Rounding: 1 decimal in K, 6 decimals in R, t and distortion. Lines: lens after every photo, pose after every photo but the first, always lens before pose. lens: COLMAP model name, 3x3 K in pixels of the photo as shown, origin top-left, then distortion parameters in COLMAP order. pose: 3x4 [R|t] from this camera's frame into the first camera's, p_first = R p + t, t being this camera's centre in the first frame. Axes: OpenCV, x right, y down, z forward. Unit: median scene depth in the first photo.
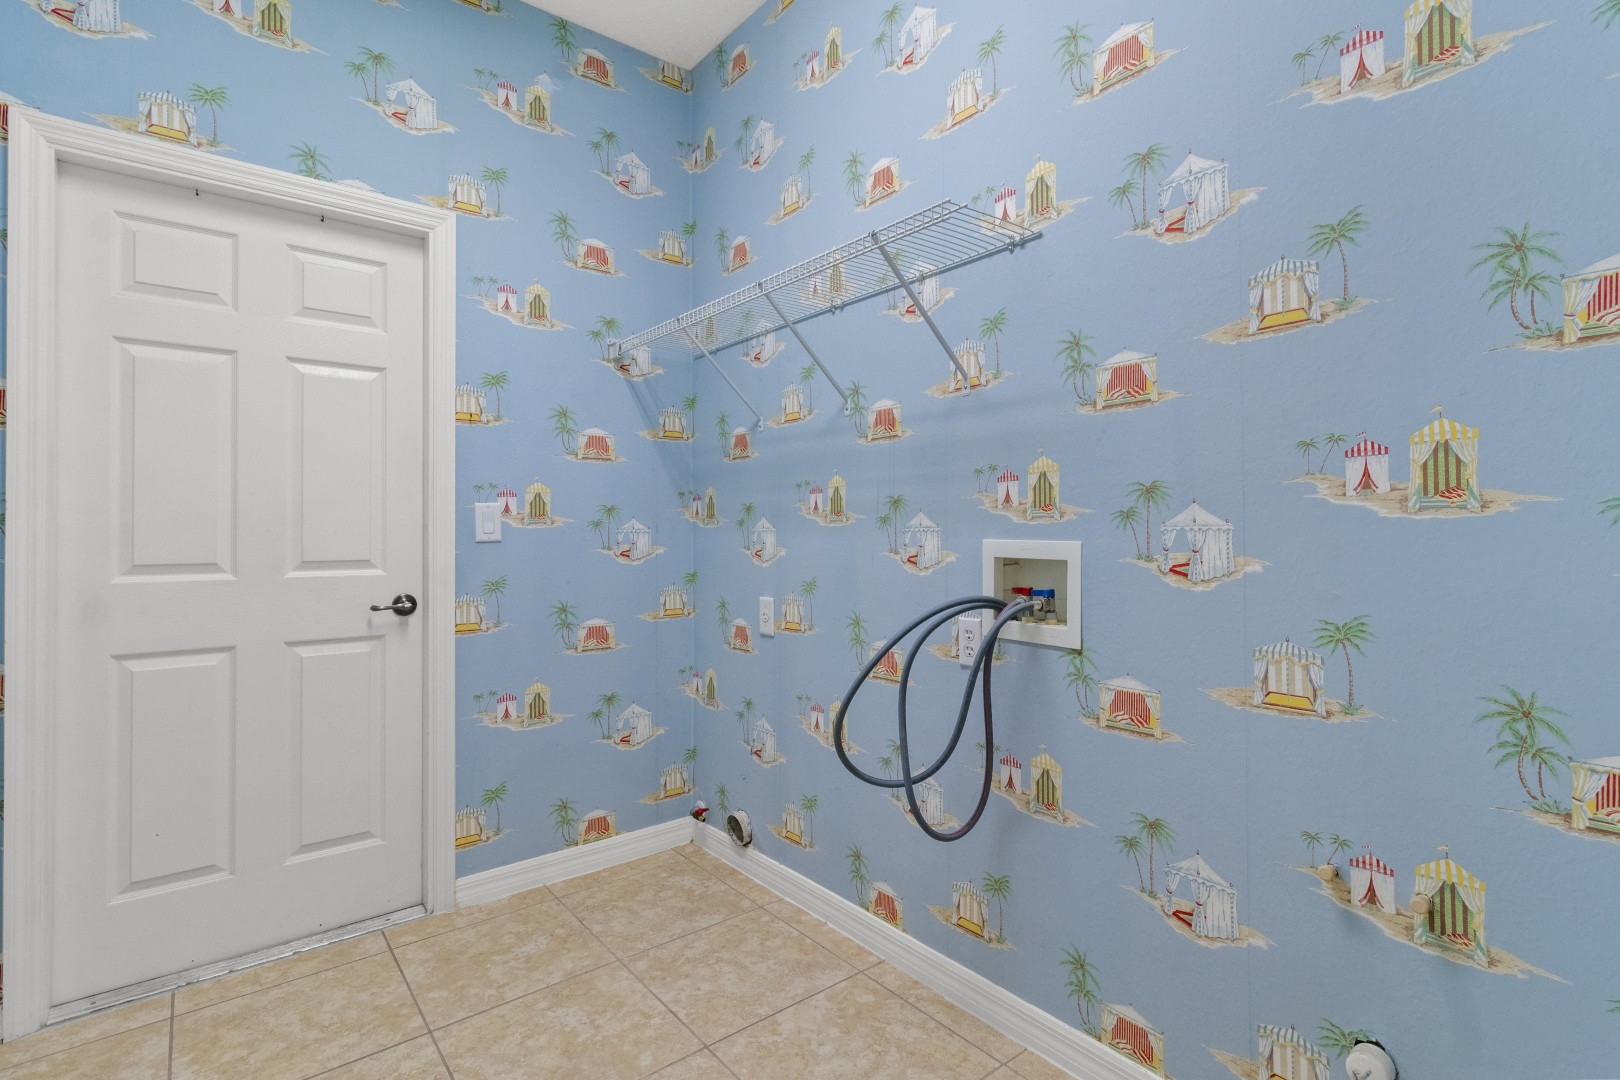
lens RADIAL K [[759.3, 0, 823.1], [0, 759.3, 537.1], [0, 0, 1]] dist [0.002002, 0.000697]
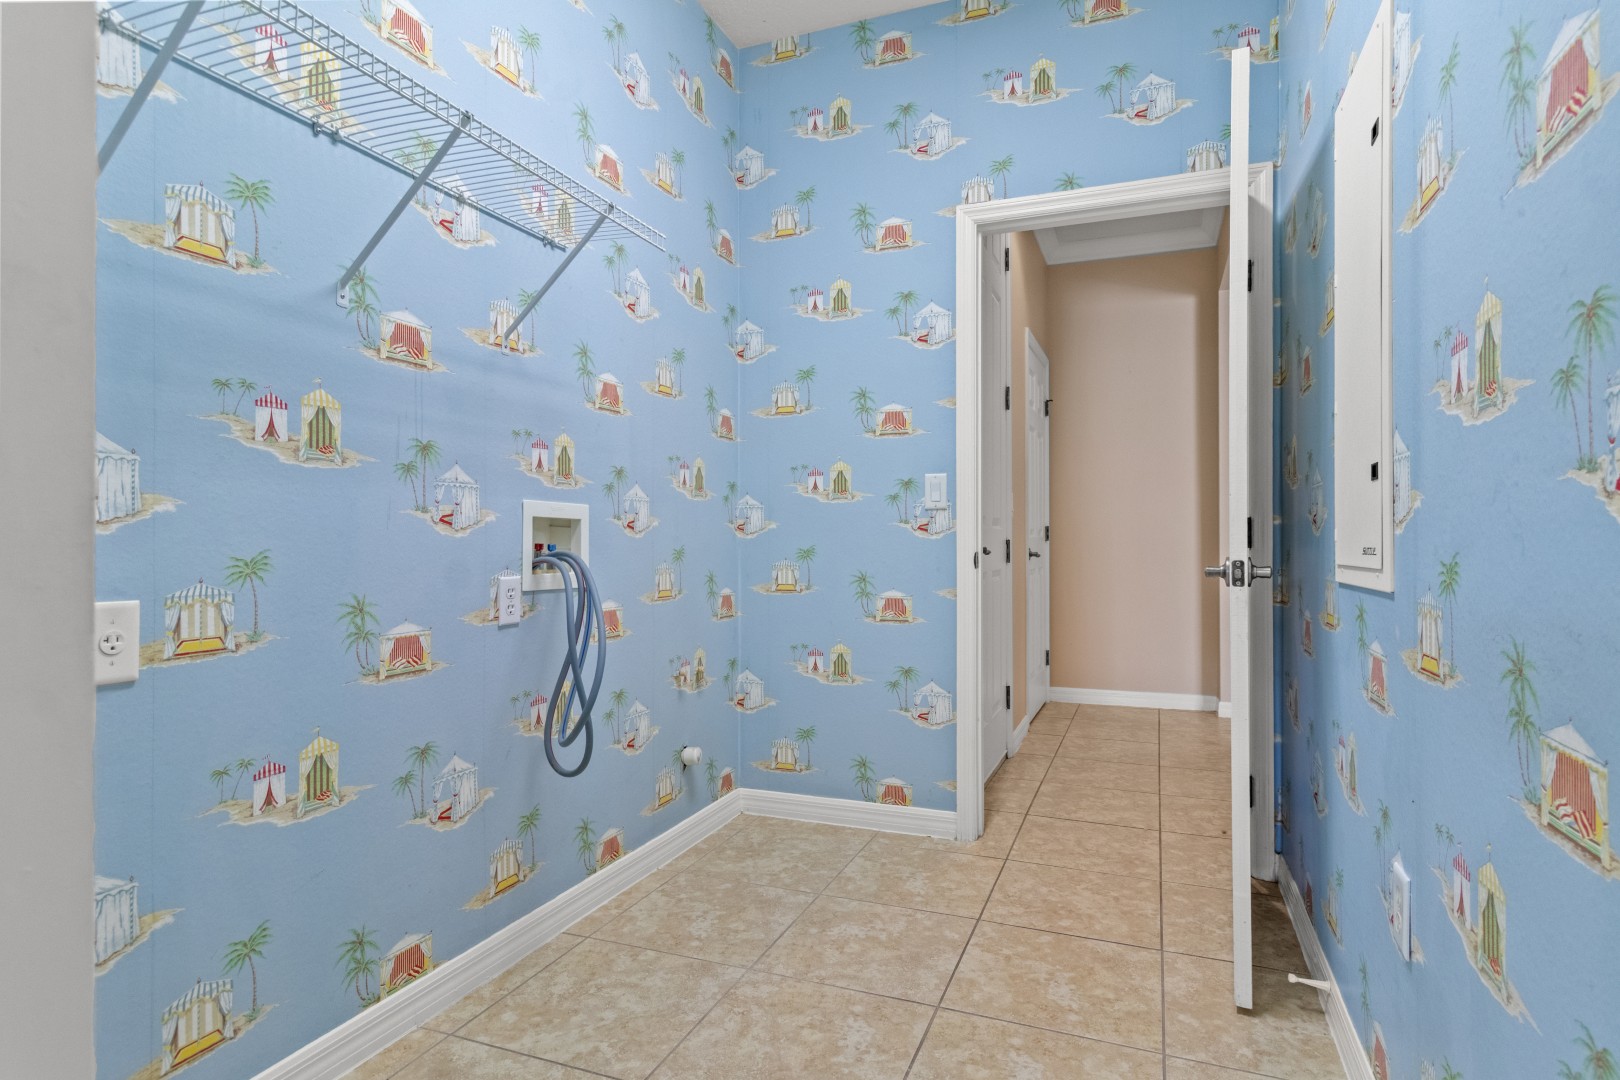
lens RADIAL K [[898.7, 0, 817.4], [0, 898.7, 538.9], [0, 0, 1]] dist [-0.000232, 0.000096]
pose [[-0.496869, 0.000067, 0.867825, -1.027464], [-0.000921, 0.999999, -0.000604, 0.055477], [-0.867825, -0.001099, -0.496869, 1.214803]]
